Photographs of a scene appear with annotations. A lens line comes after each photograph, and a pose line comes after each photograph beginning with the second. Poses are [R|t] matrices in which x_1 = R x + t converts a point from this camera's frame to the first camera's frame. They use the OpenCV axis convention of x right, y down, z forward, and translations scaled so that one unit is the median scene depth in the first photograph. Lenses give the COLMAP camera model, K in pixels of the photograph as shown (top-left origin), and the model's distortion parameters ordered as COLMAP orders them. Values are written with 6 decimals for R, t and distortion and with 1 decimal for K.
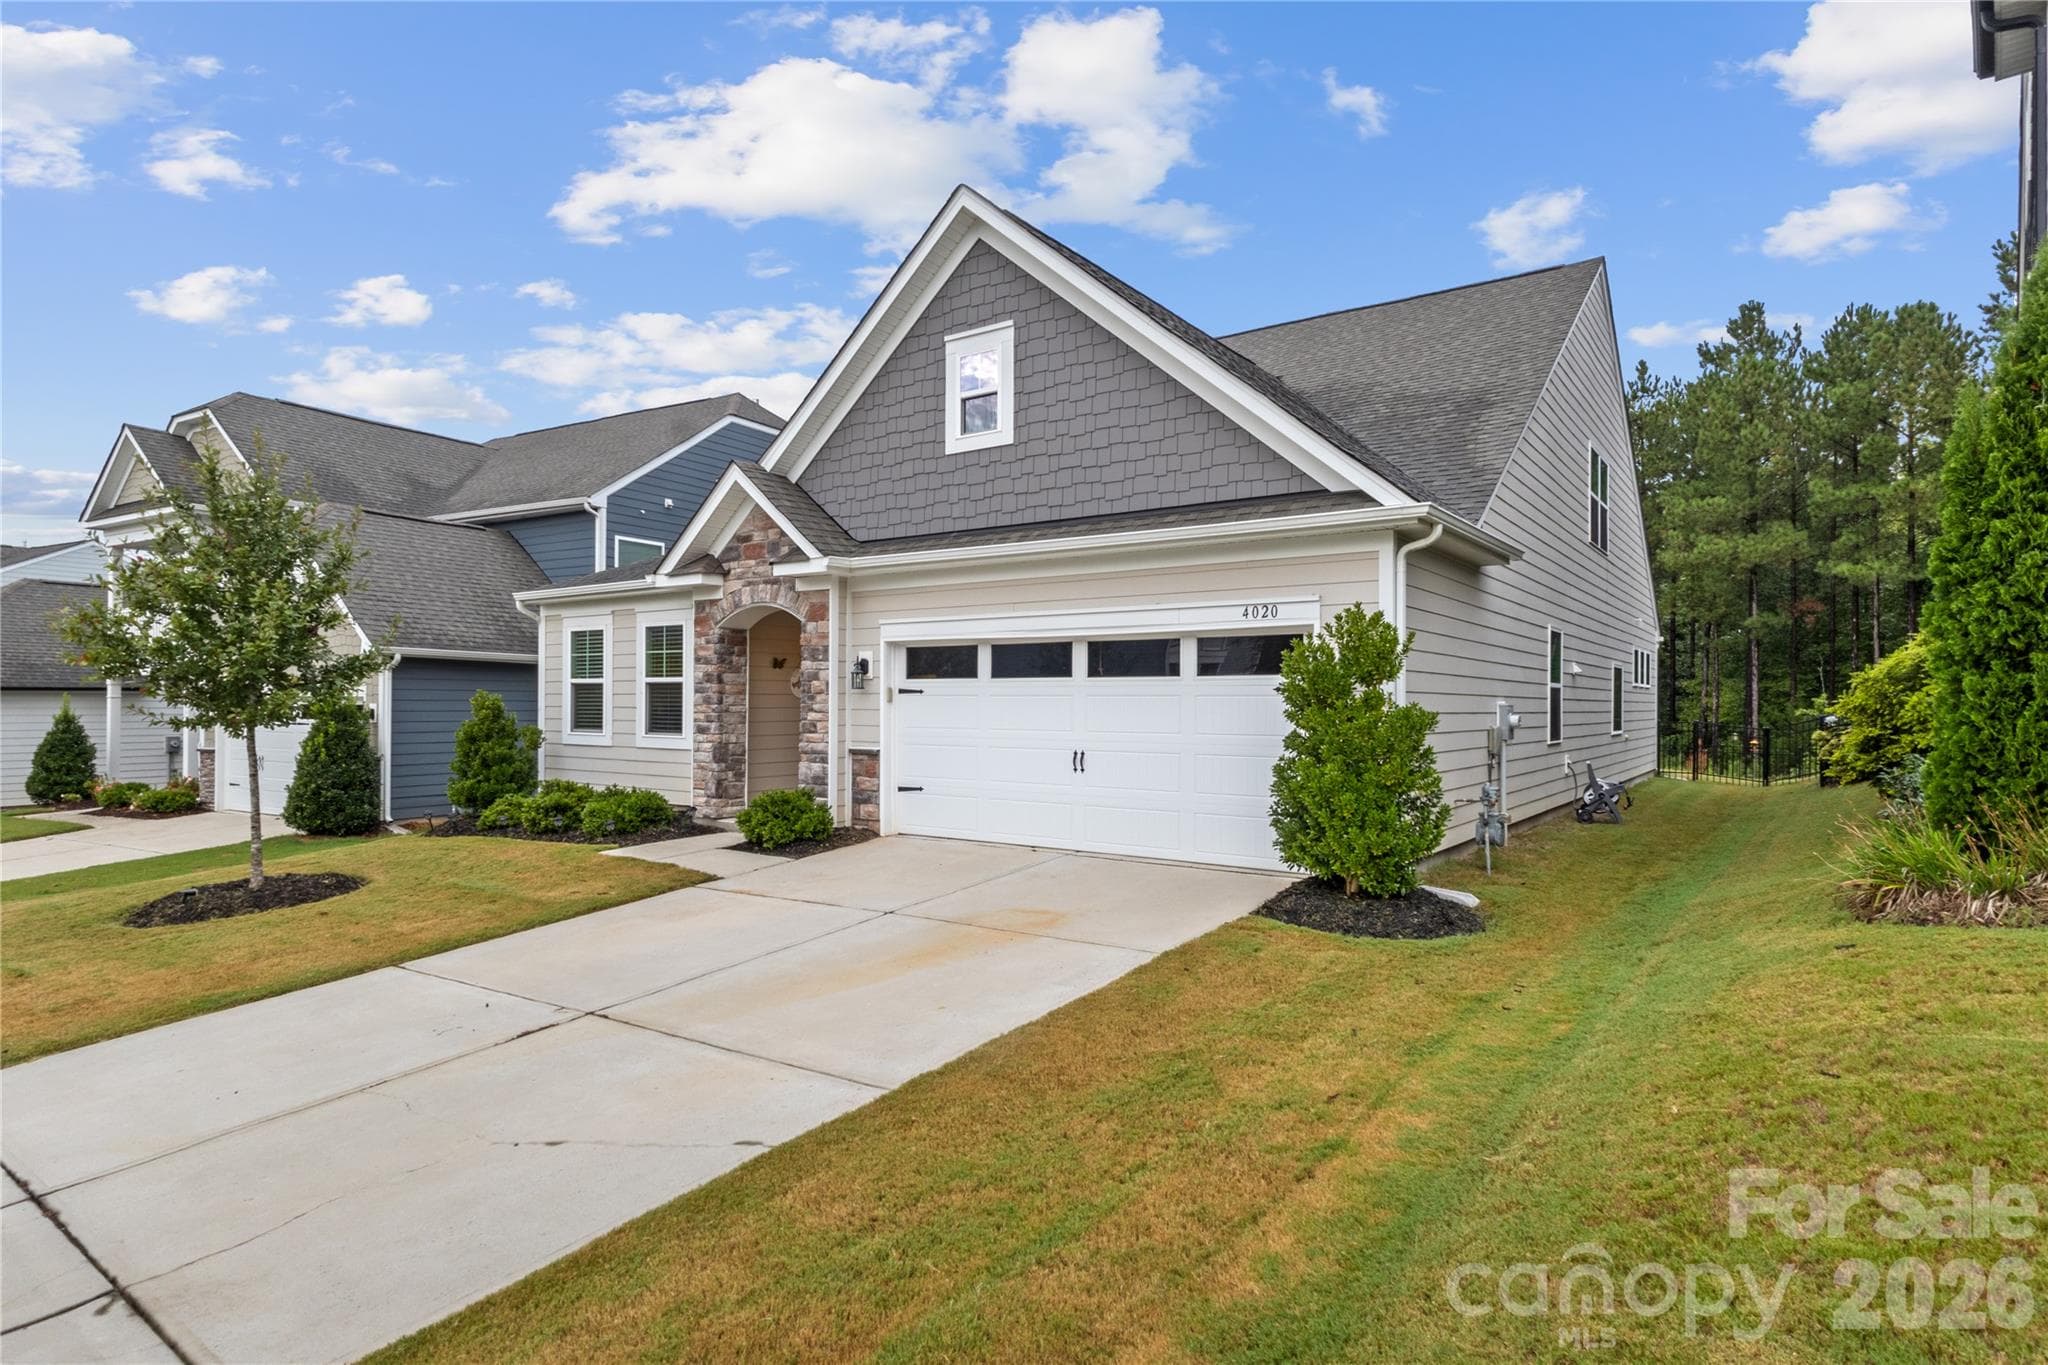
lens RADIAL K [[1103.5, 0, 1024.0], [0, 1103.5, 682.5], [0, 0, 1]] dist [-0.002123, -0.000177]
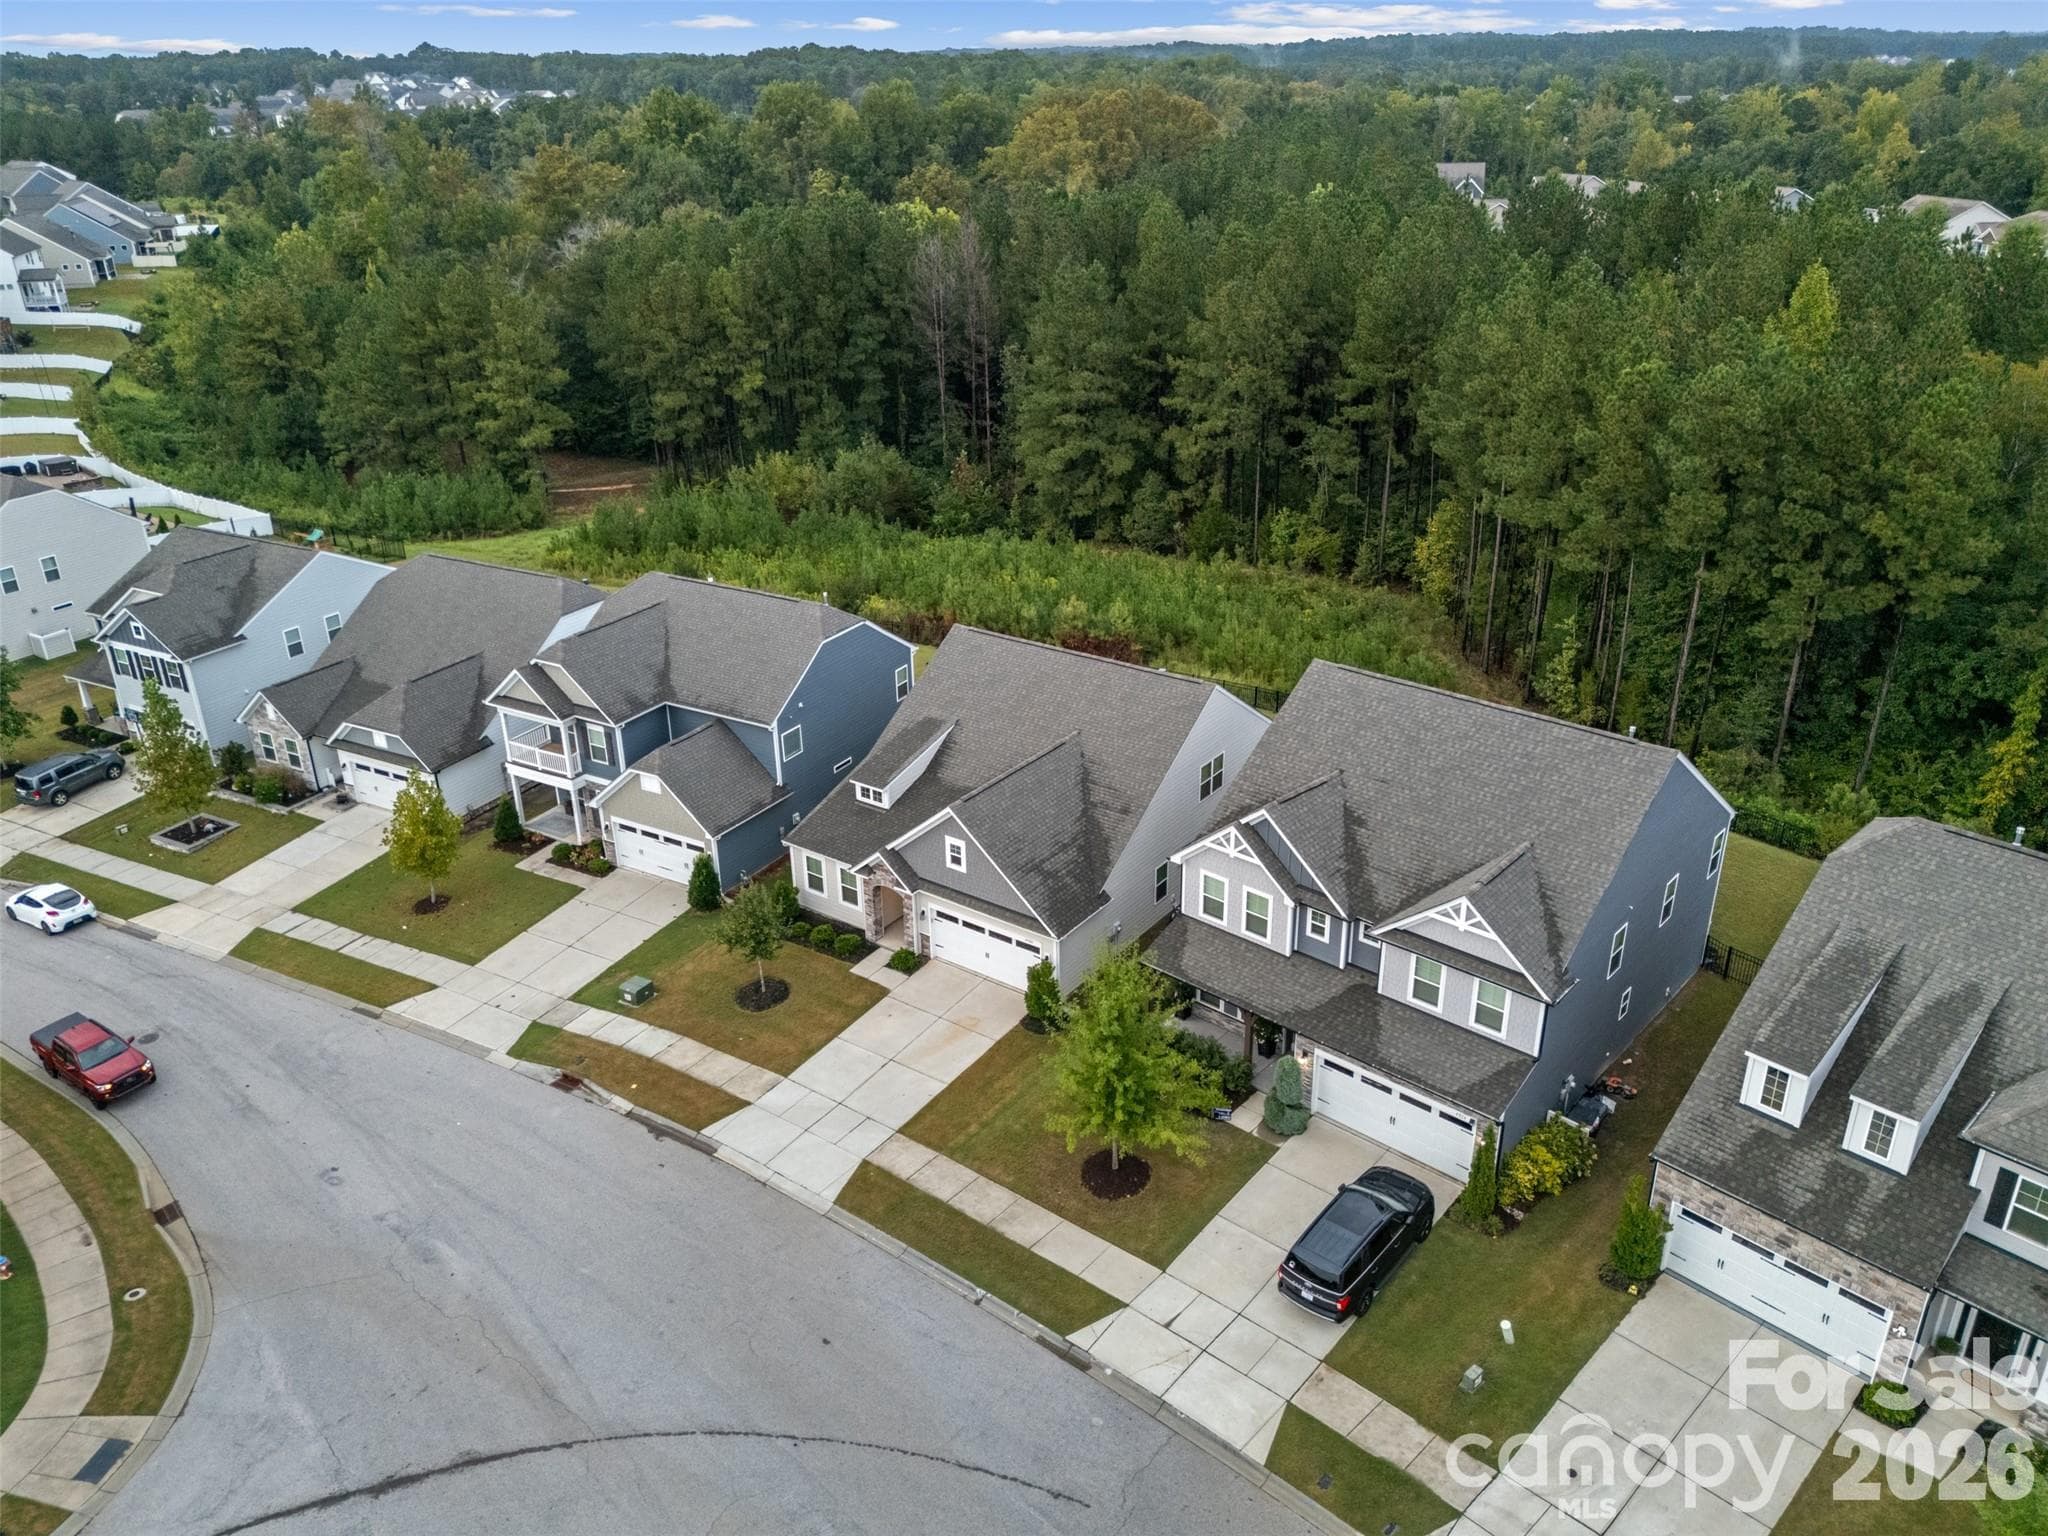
lens RADIAL K [[1441.4, 0, 1024.0], [0, 1441.4, 768.0], [0, 0, 1]] dist [0.093902, -0.000765]
pose [[0.999930, -0.008503, -0.008210, 0.189557], [0.011185, 0.905277, 0.424675, -2.191715], [0.003822, -0.424738, 0.905308, -2.653718]]
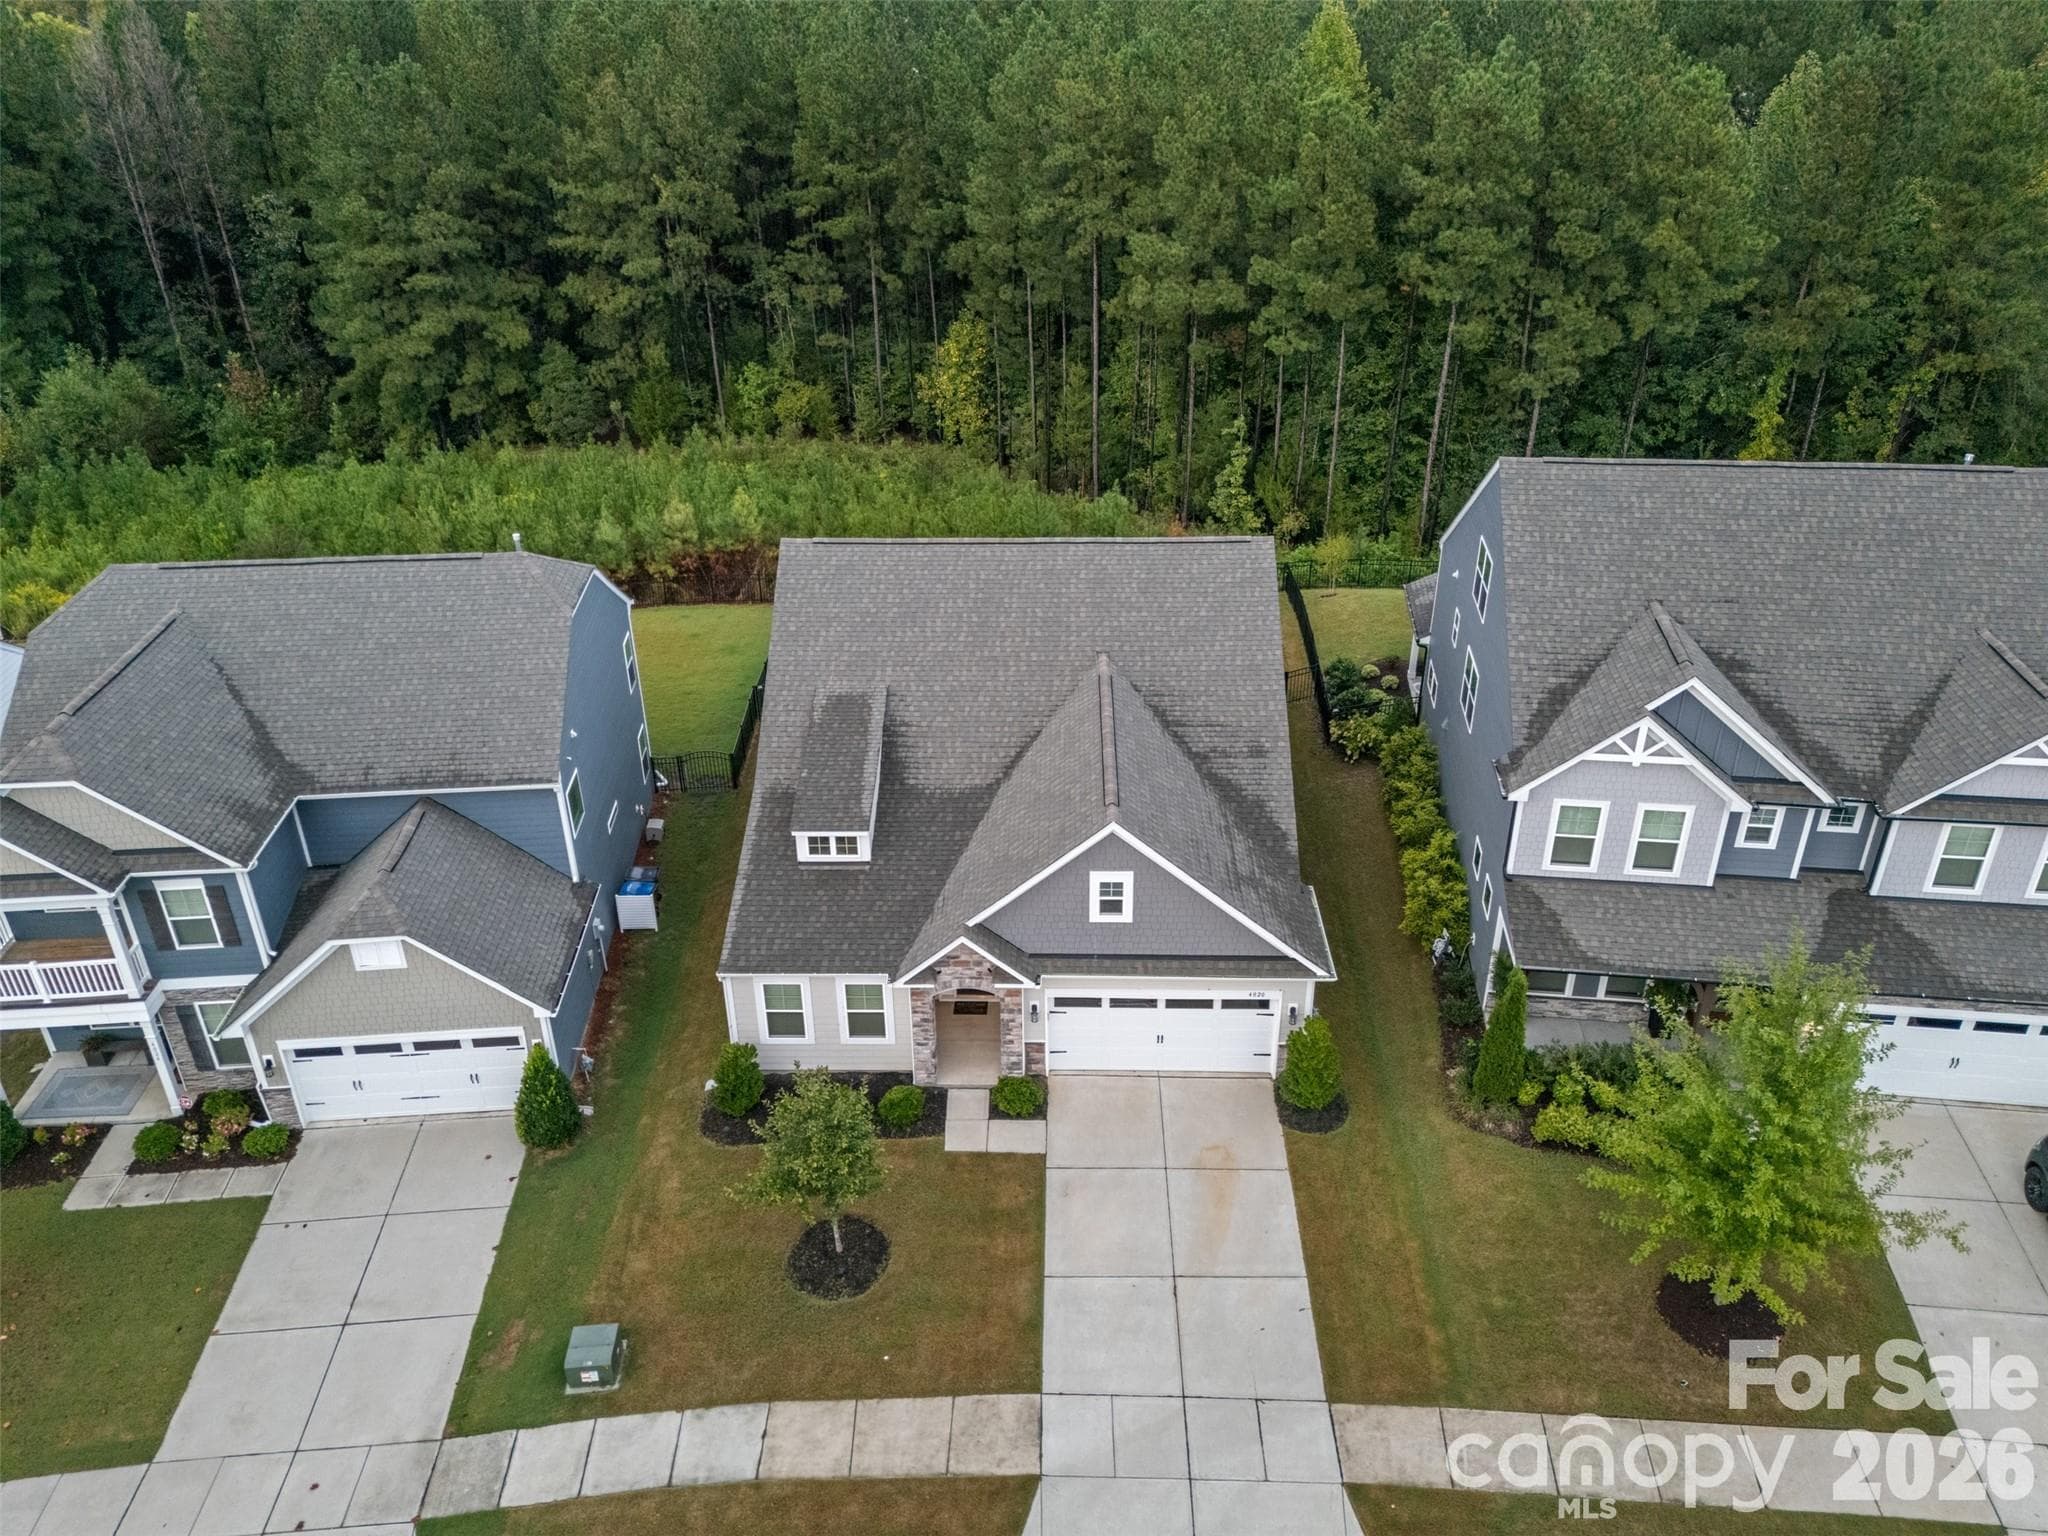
lens RADIAL K [[1470.0, 0, 1024.0], [0, 1470.0, 768.0], [0, 0, 1]] dist [0.060136, -0.044510]
pose [[0.831388, -0.278713, 0.480742, -1.266052], [0.009732, 0.872293, 0.488886, -1.619231], [-0.555606, -0.401776, 0.727927, -0.674951]]
